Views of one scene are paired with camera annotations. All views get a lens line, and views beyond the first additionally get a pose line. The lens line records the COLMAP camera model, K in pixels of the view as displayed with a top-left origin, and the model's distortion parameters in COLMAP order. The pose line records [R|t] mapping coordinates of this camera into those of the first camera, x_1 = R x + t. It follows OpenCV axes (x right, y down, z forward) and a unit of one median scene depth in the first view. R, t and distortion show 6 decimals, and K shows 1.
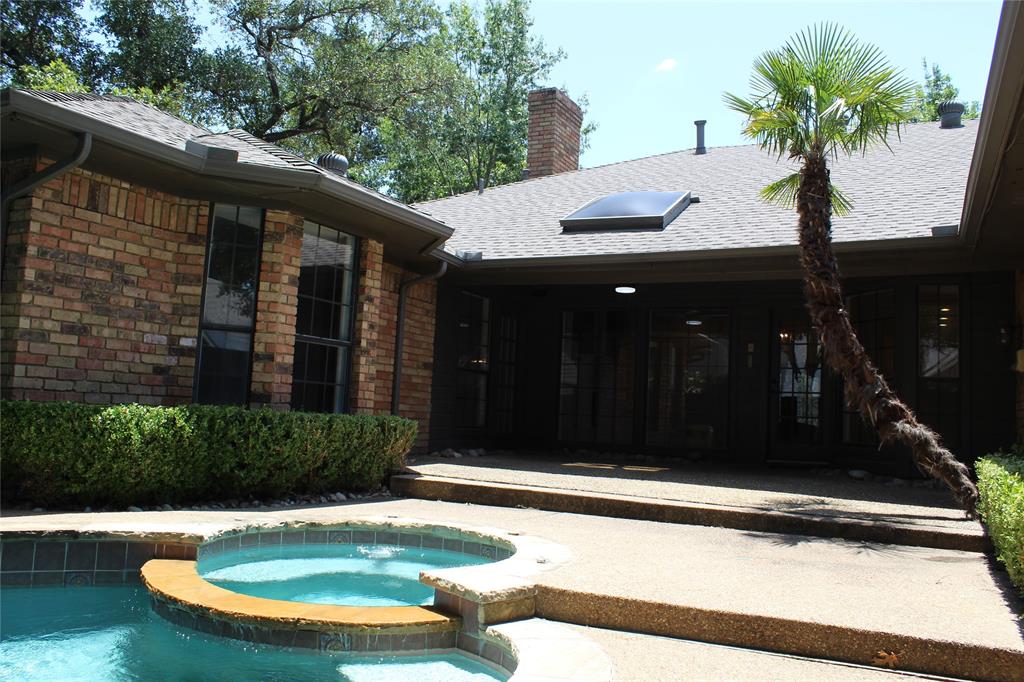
lens RADIAL K [[859.0, 0, 491.7], [0, 859.0, 332.4], [0, 0, 1]] dist [-0.154584, 0.083578]
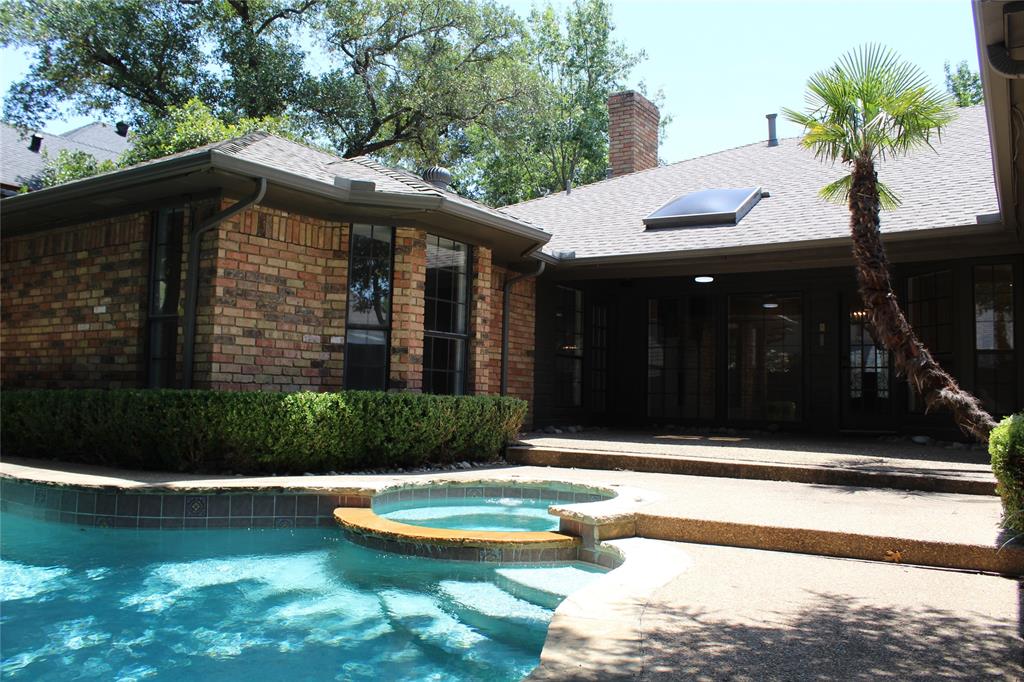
lens RADIAL K [[859.0, 0, 477.6], [0, 859.0, 331.6], [0, 0, 1]] dist [-0.154584, 0.083578]
pose [[0.992825, -0.033421, -0.114811, -0.017525], [0.035070, 0.999308, 0.012370, -0.008692], [0.114318, -0.016308, 0.993310, -0.196844]]
